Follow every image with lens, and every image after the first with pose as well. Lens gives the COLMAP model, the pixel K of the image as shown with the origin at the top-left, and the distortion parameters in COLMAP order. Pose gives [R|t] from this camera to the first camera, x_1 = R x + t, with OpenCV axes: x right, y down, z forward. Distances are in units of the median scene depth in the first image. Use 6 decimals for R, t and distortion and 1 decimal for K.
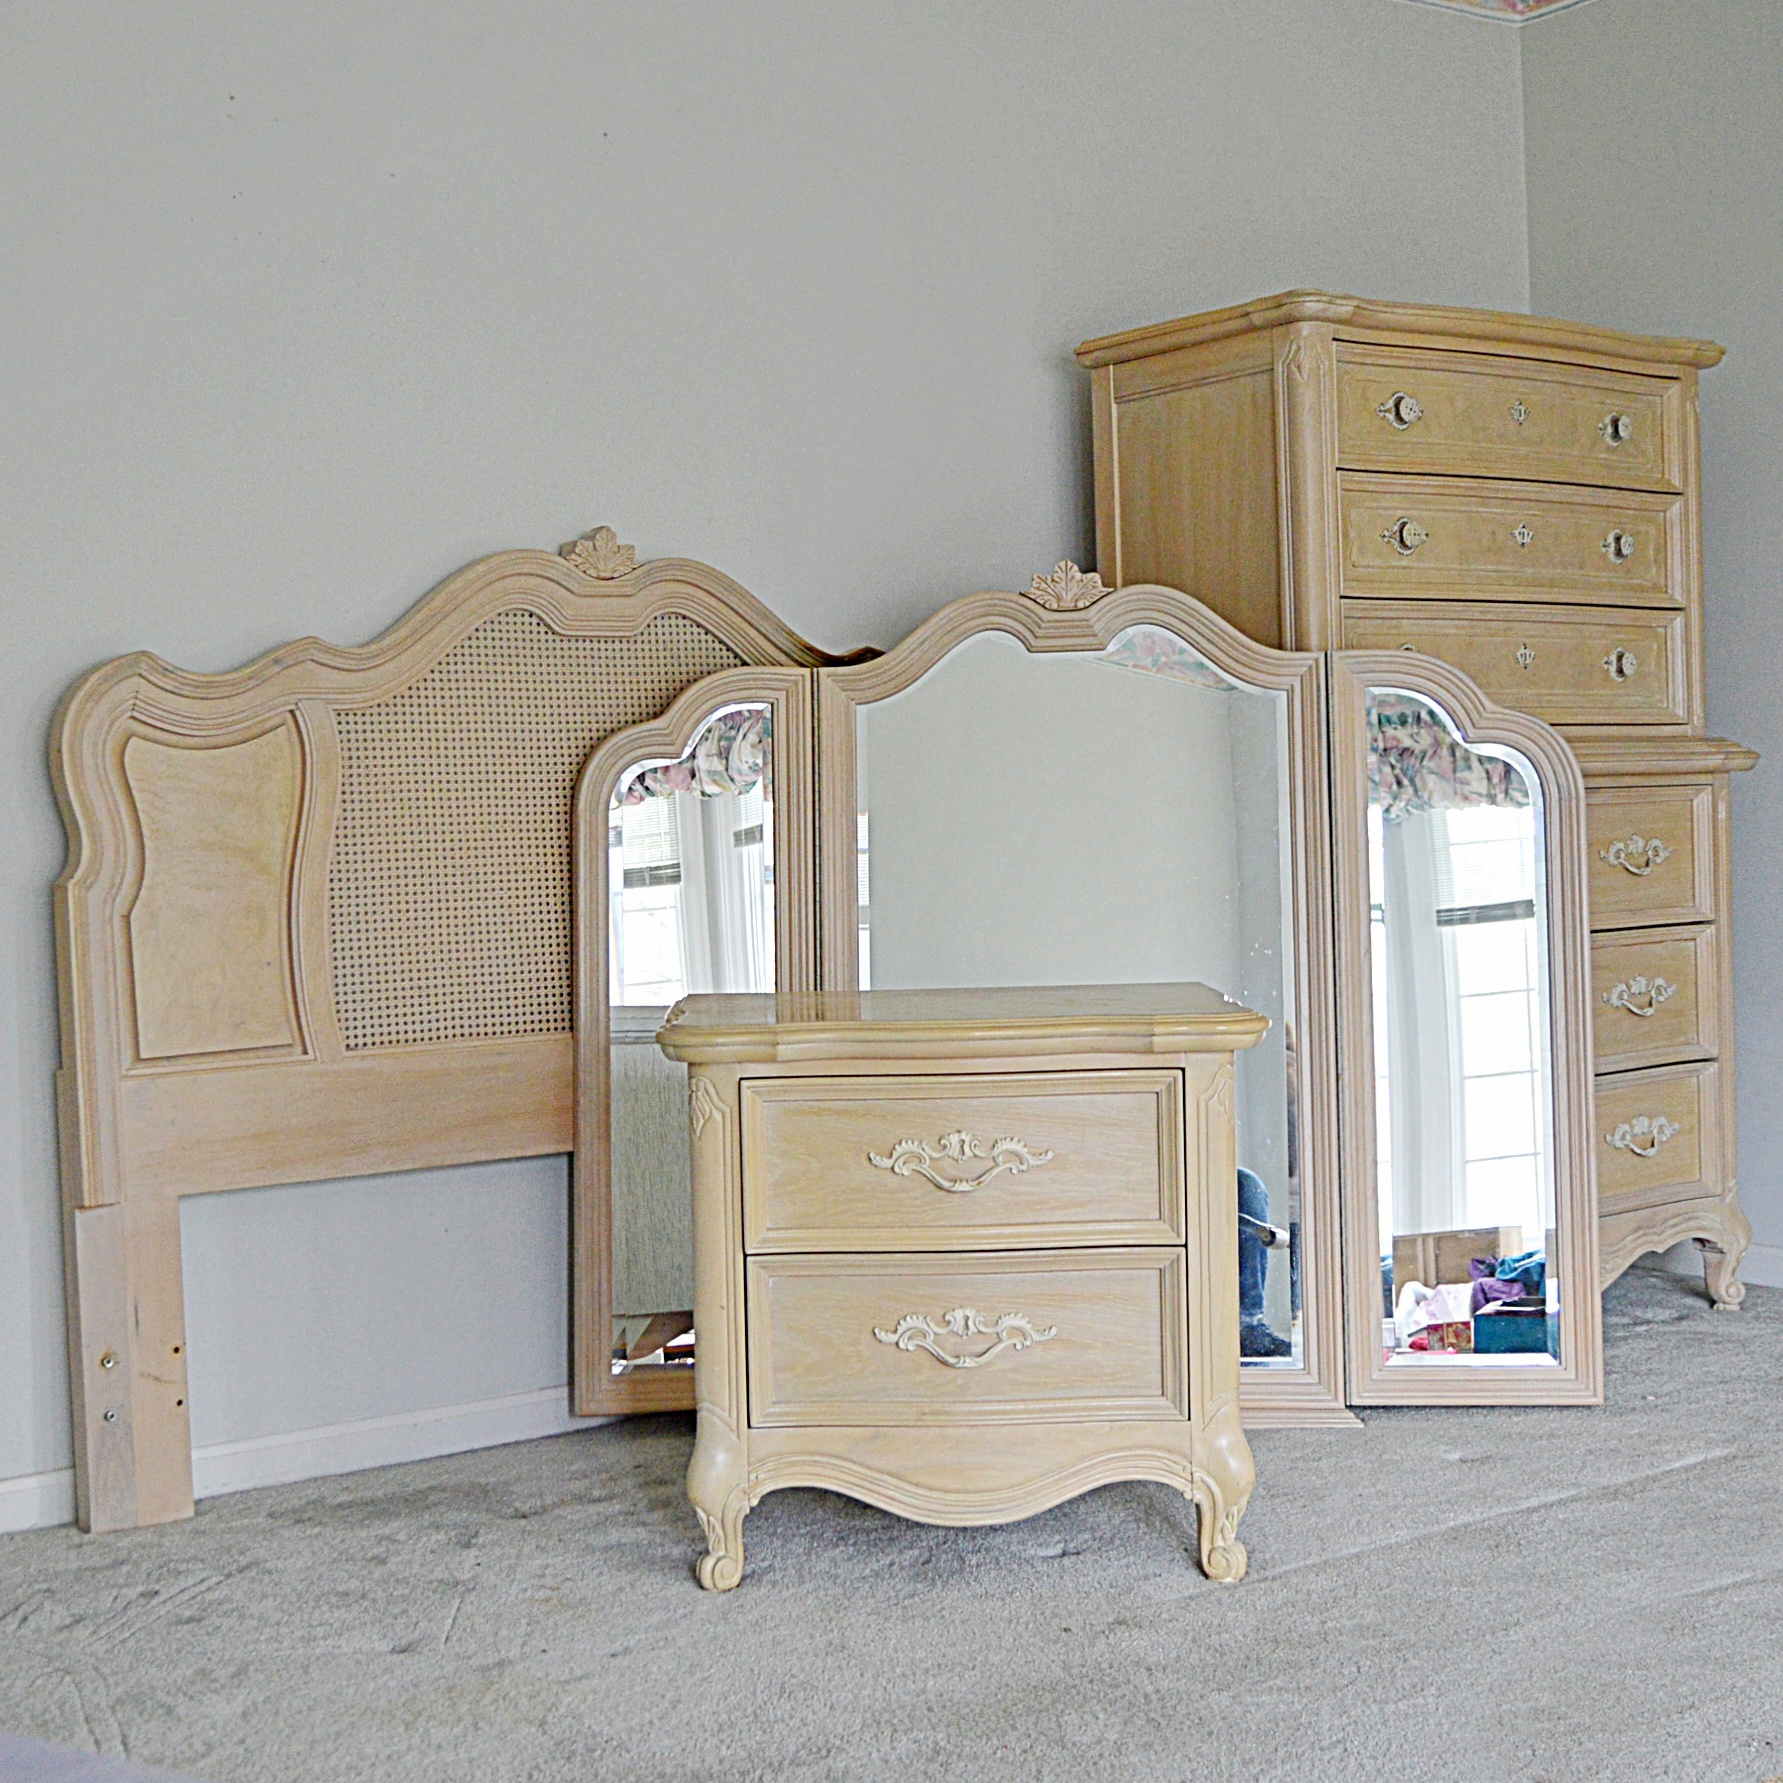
lens RADIAL K [[3336.1, 0, 887.7], [0, 3336.1, 892.8], [0, 0, 1]] dist [-0.000053, 0.000000]
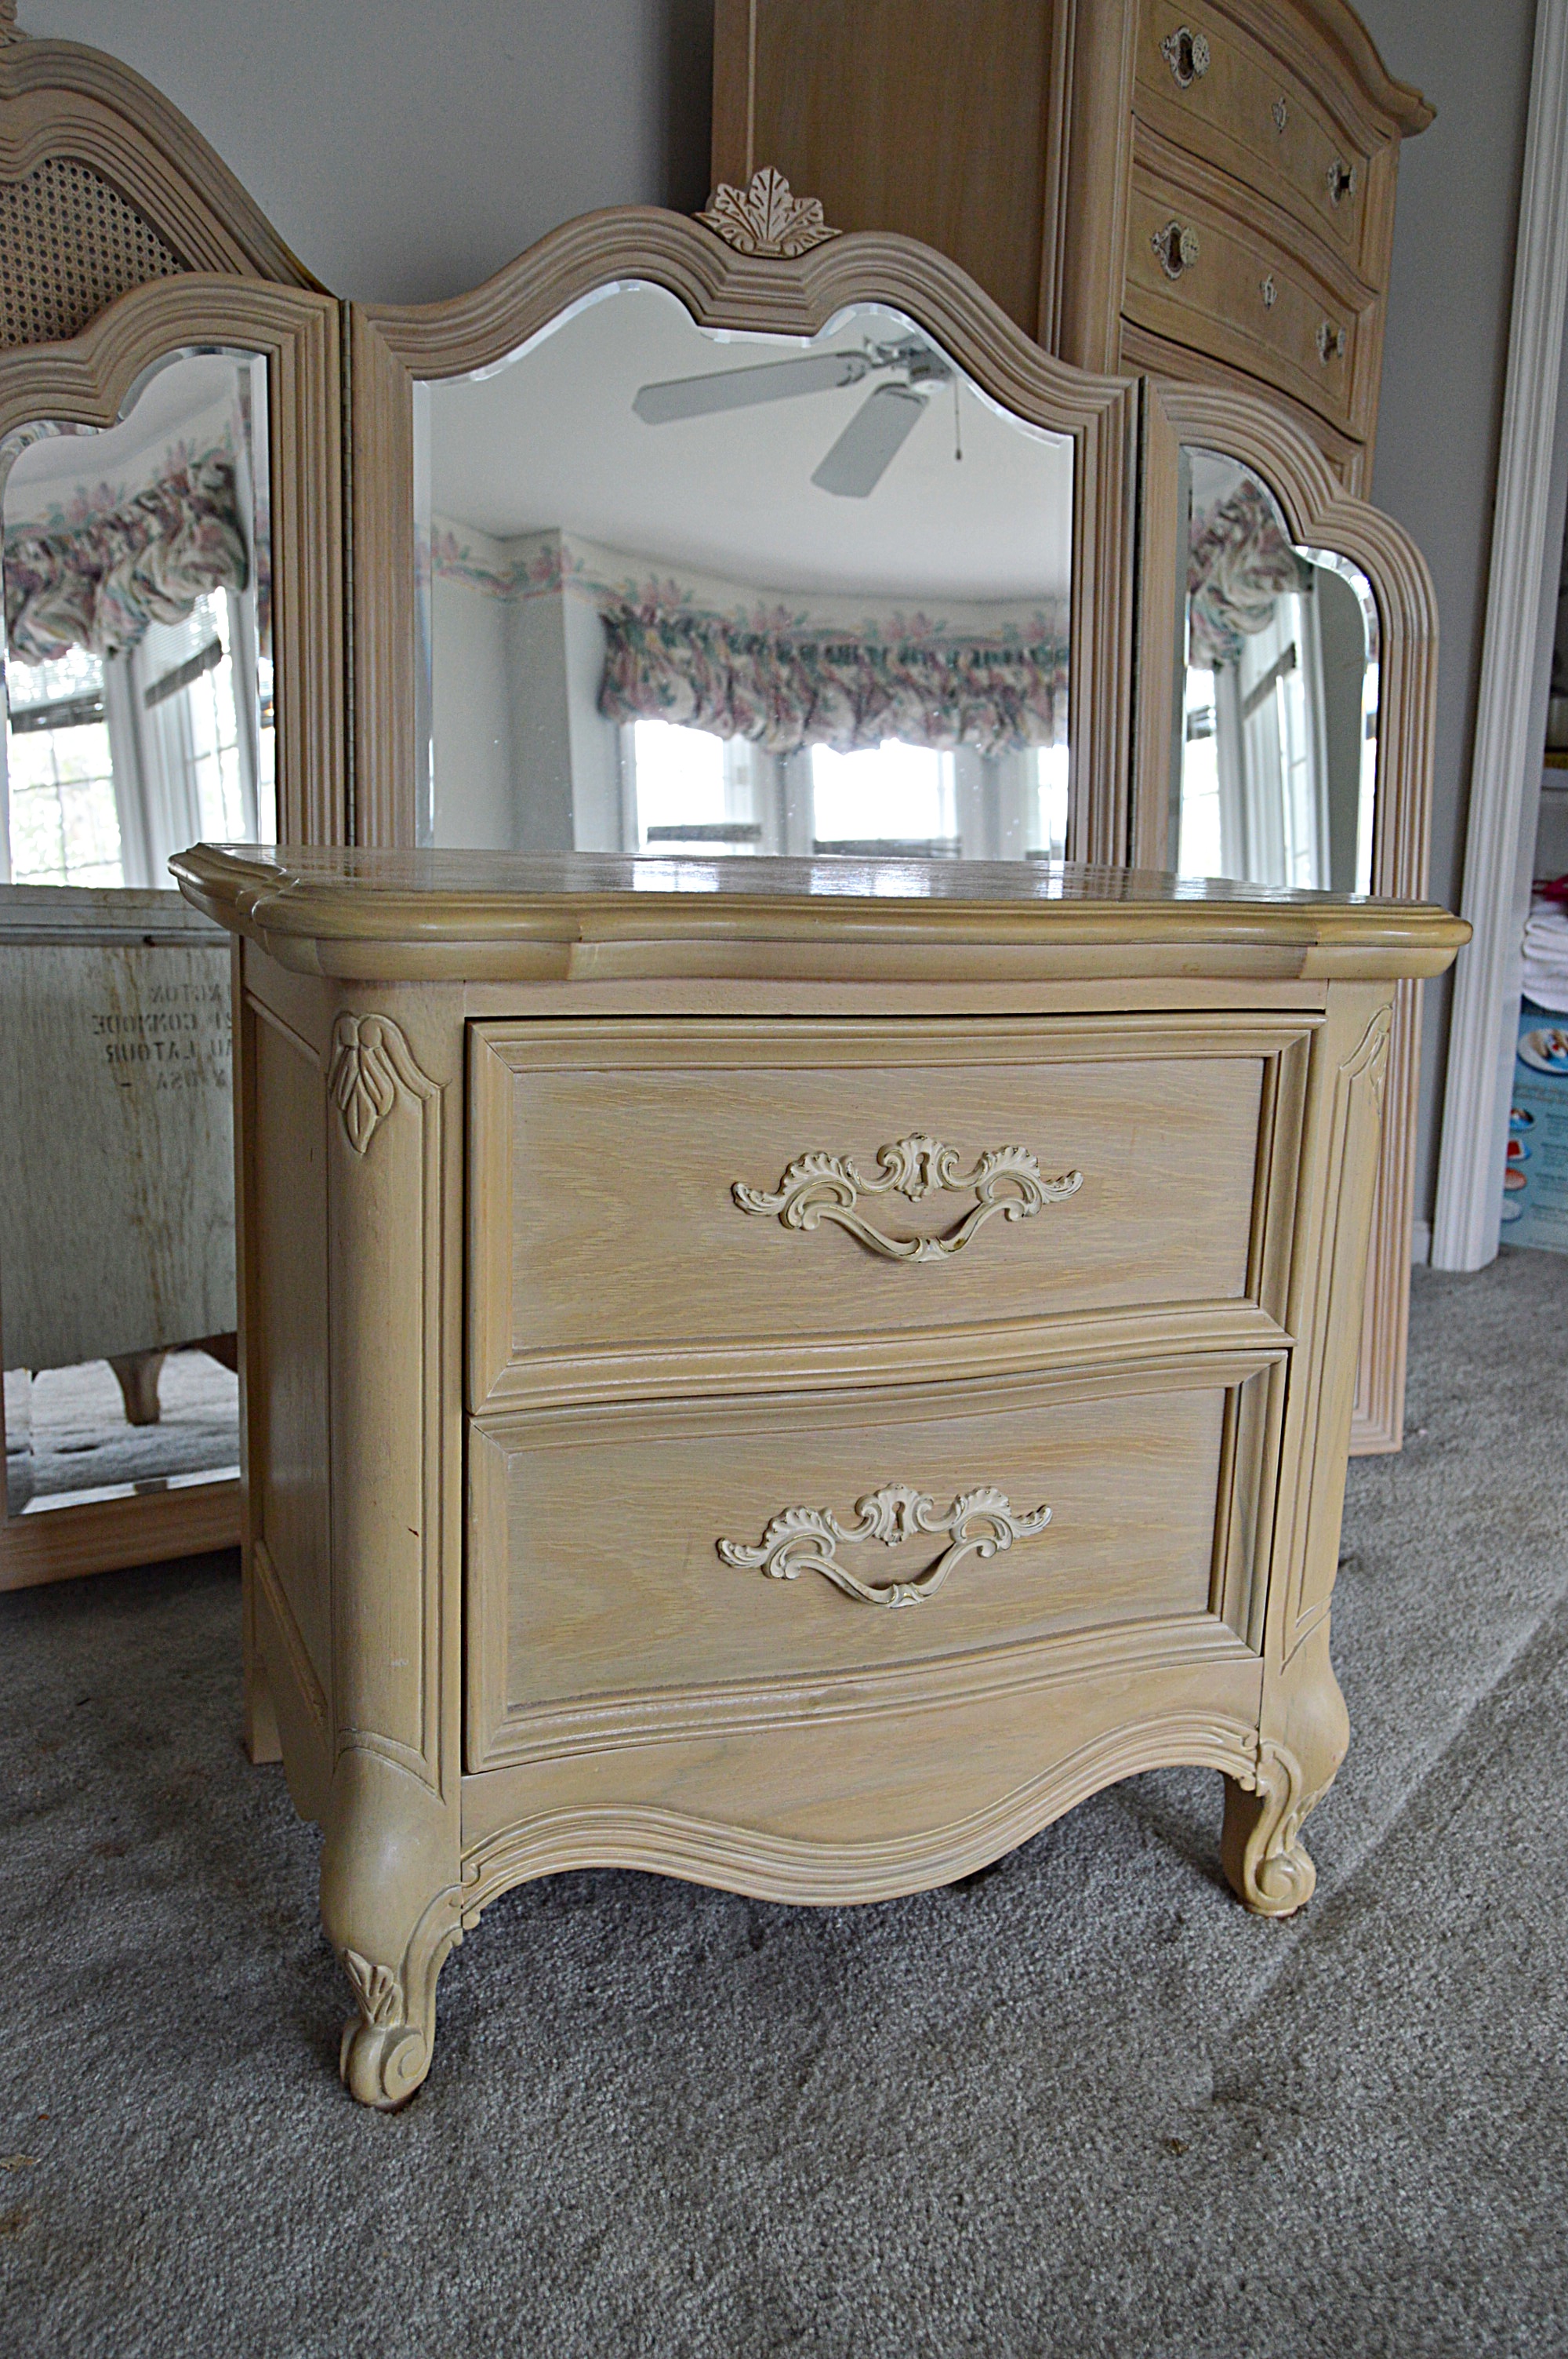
lens RADIAL K [[1939.4, 0, 772.2], [0, 1939.4, 1202.8], [0, 0, 1]] dist [-0.013911, 0.010300]
pose [[0.916319, -0.024282, 0.399712, -0.095949], [-0.040176, 0.987549, 0.152094, 0.034981], [-0.398428, -0.155425, 0.903935, 0.667877]]
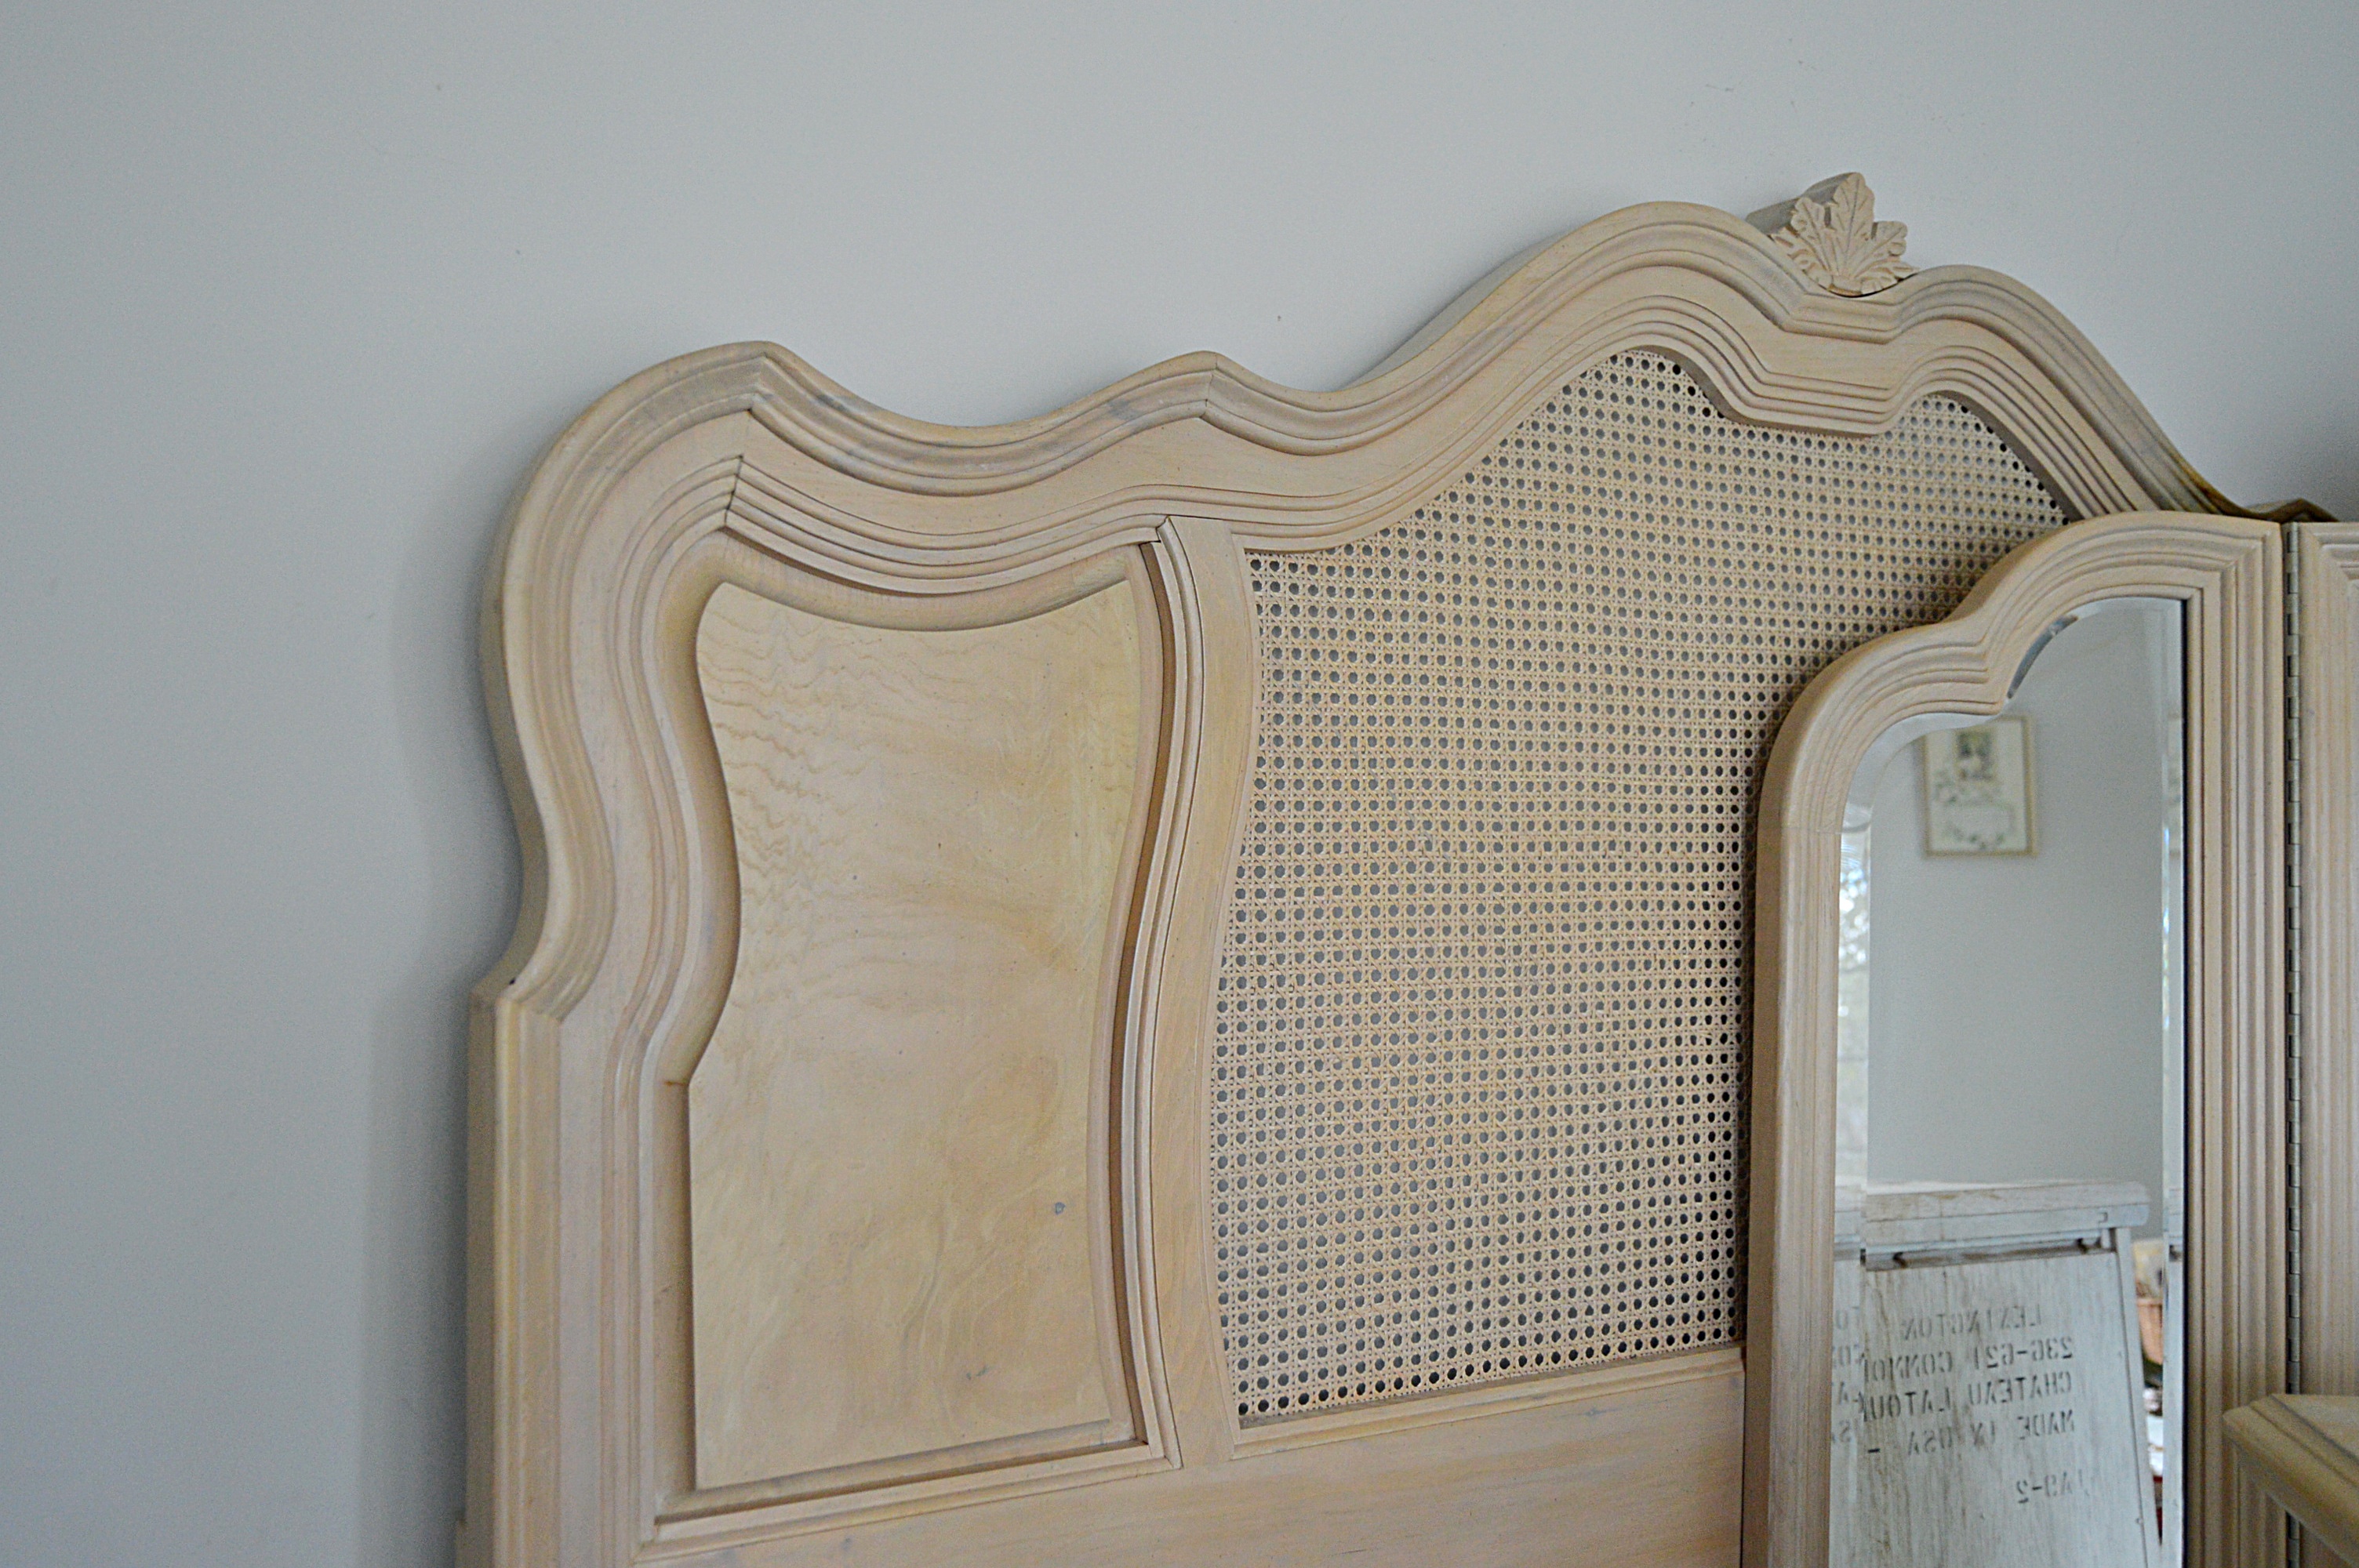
lens RADIAL K [[1926.7, 0, 1190.5], [0, 1926.7, 759.7], [0, 0, 1]] dist [-0.010011, -0.000845]
pose [[0.997482, 0.044709, -0.055053, -0.158130], [-0.046008, 0.998686, -0.022567, -0.024570], [0.053972, 0.025043, 0.998228, 0.768884]]
